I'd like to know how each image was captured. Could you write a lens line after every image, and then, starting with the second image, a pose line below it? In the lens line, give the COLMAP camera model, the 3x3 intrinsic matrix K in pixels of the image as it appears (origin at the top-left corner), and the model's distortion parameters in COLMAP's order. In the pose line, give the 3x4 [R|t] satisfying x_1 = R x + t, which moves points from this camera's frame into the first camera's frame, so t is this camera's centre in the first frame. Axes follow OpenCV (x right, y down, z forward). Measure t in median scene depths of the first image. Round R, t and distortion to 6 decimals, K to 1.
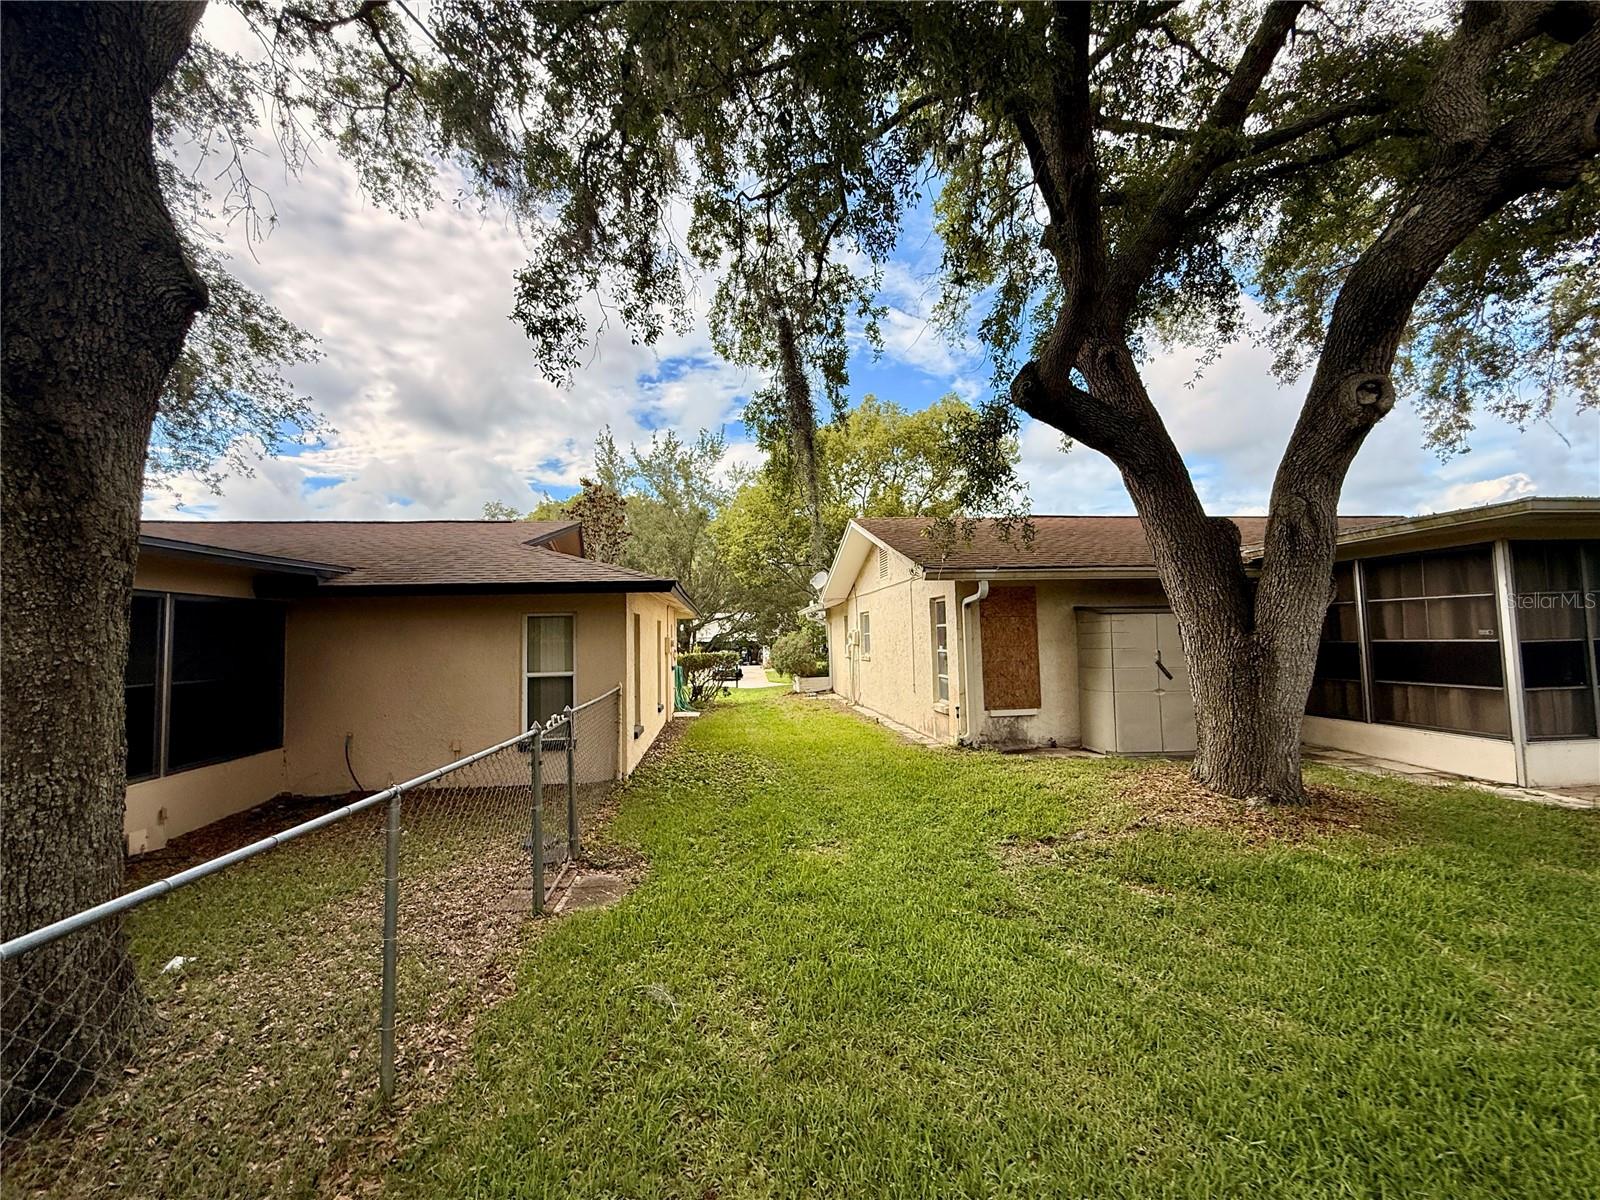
lens RADIAL K [[639.3, 0, 798.9], [0, 639.3, 597.0], [0, 0, 1]] dist [0.004399, 0.001105]
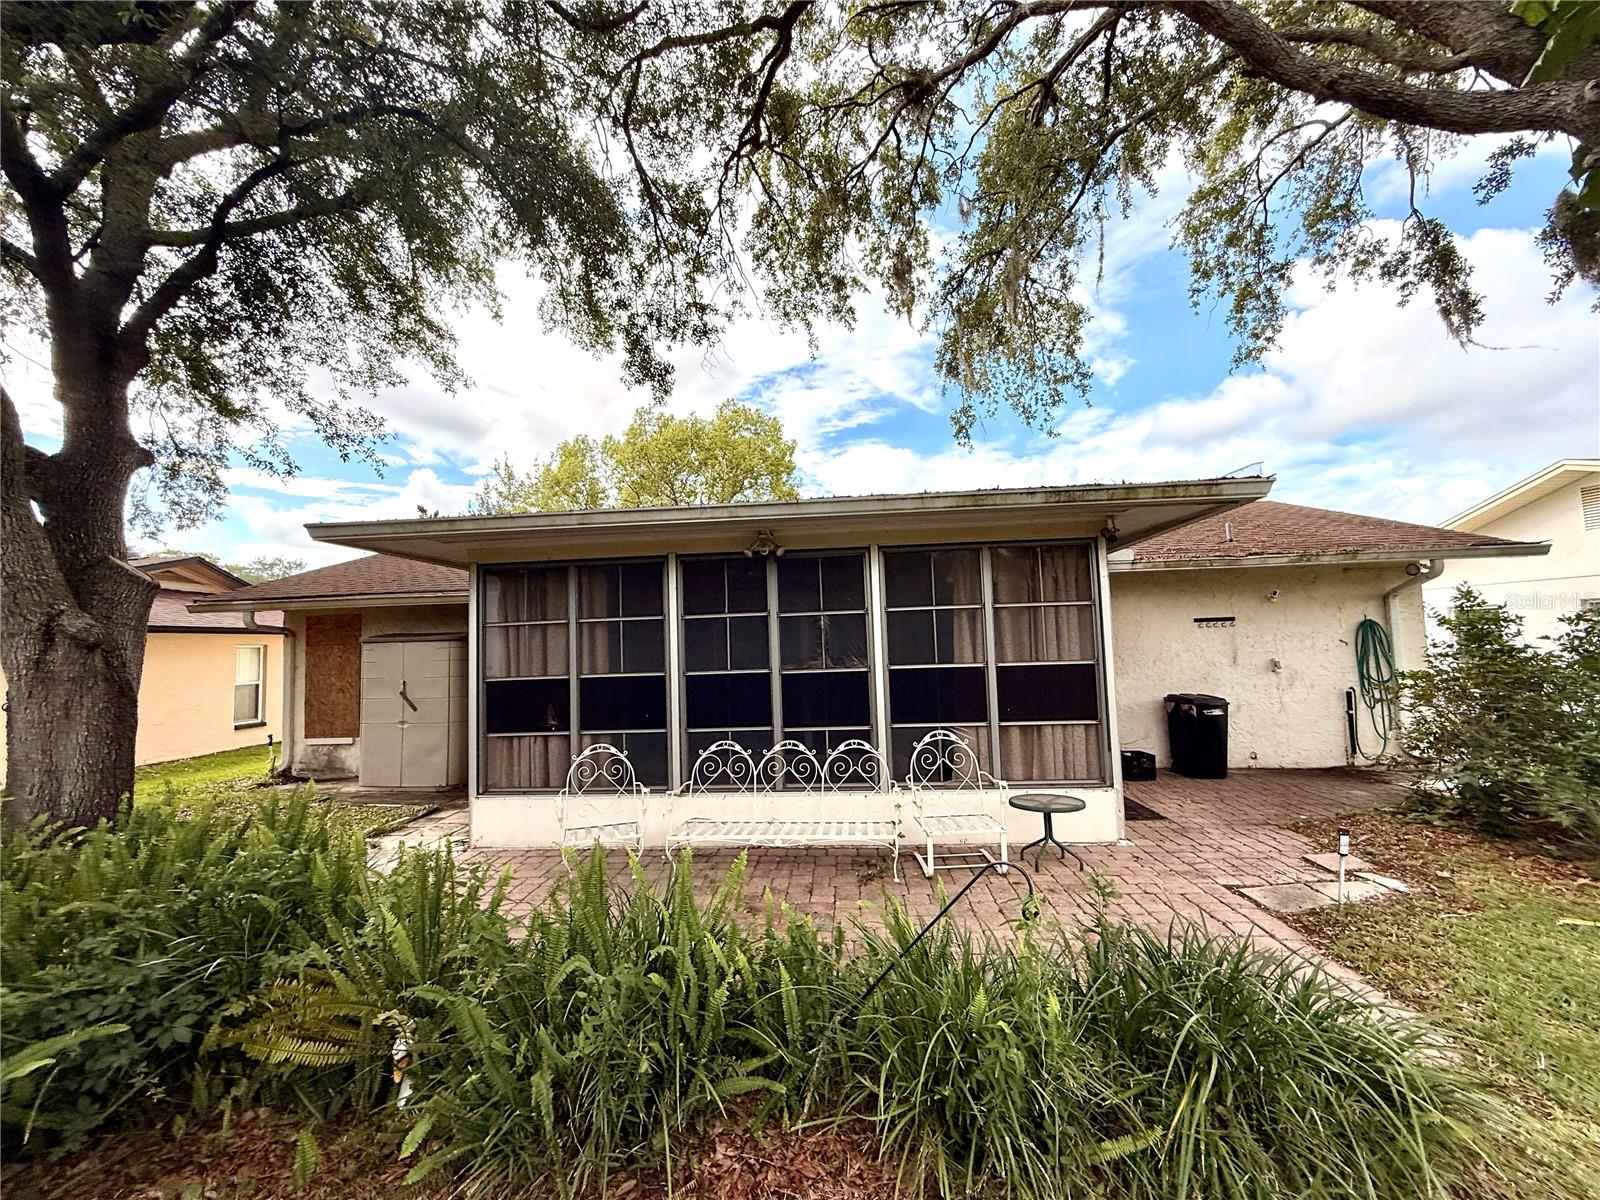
lens RADIAL K [[639.3, 0, 802.4], [0, 639.3, 601.2], [0, 0, 1]] dist [0.004399, 0.001105]
pose [[0.978602, -0.016906, -0.205066, 1.262354], [0.015999, 0.999854, -0.006078, -0.018865], [0.205139, 0.002667, 0.978729, 0.173463]]
